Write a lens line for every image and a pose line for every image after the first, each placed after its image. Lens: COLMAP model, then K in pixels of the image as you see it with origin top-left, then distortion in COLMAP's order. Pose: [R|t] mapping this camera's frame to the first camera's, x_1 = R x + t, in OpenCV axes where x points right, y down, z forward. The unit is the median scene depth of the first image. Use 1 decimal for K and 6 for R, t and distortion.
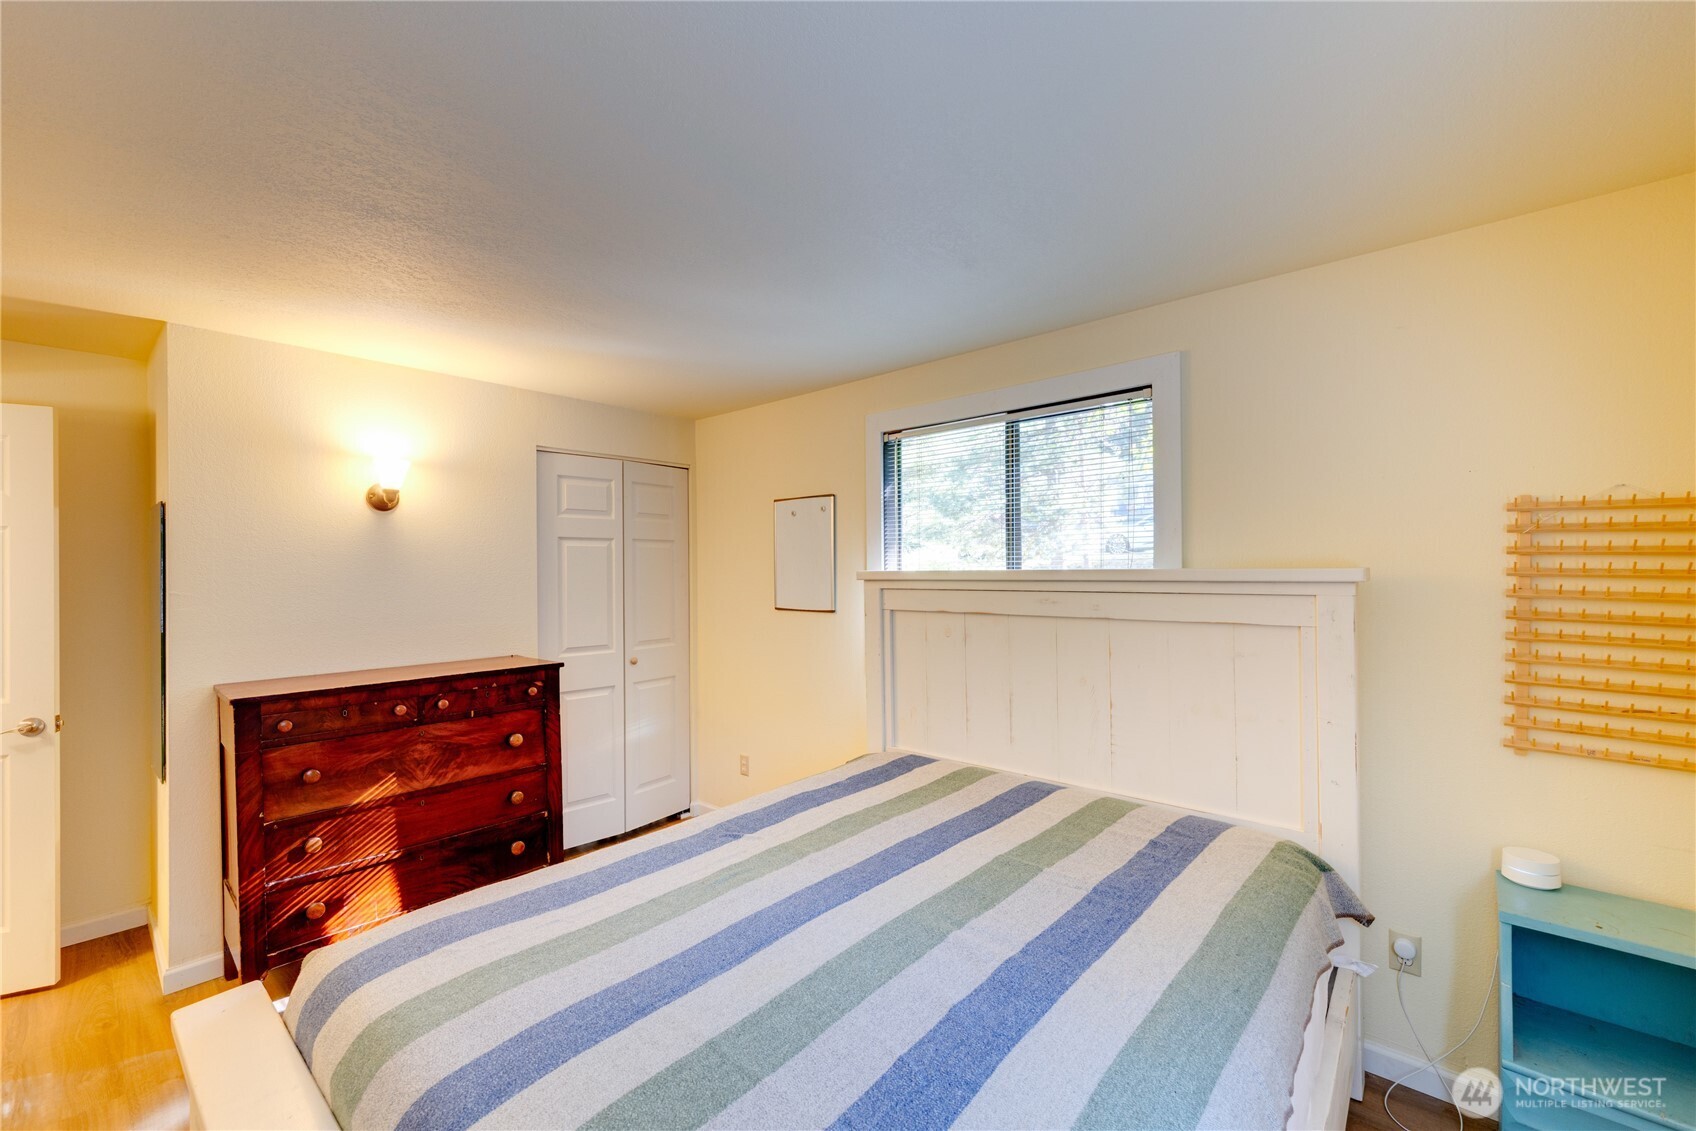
lens RADIAL K [[703.8, 0, 840.5], [0, 703.8, 563.0], [0, 0, 1]] dist [0.001419, -0.000261]
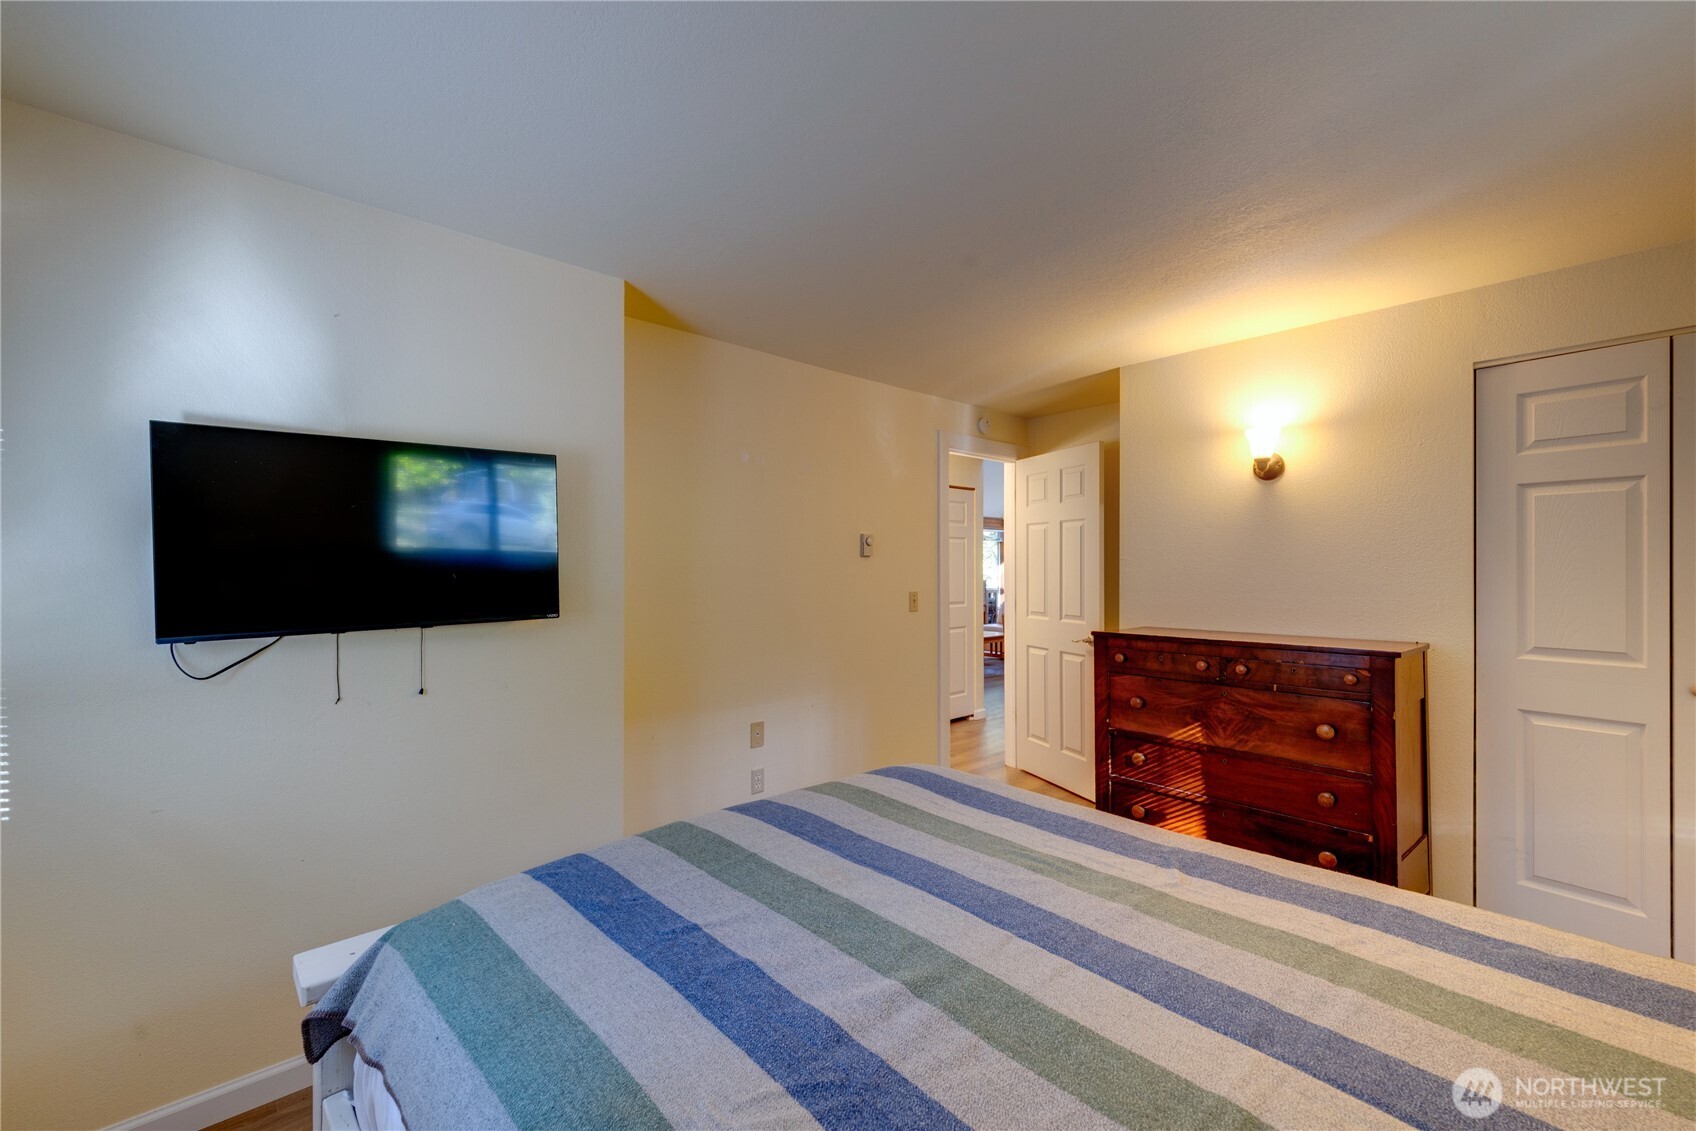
lens RADIAL K [[703.8, 0, 840.7], [0, 703.8, 571.1], [0, 0, 1]] dist [0.001419, -0.000261]
pose [[-0.119178, 0.011977, -0.992801, 0.496104], [0.008613, 0.999902, 0.011029, 0.046917], [0.992836, -0.007237, -0.119270, 0.572045]]
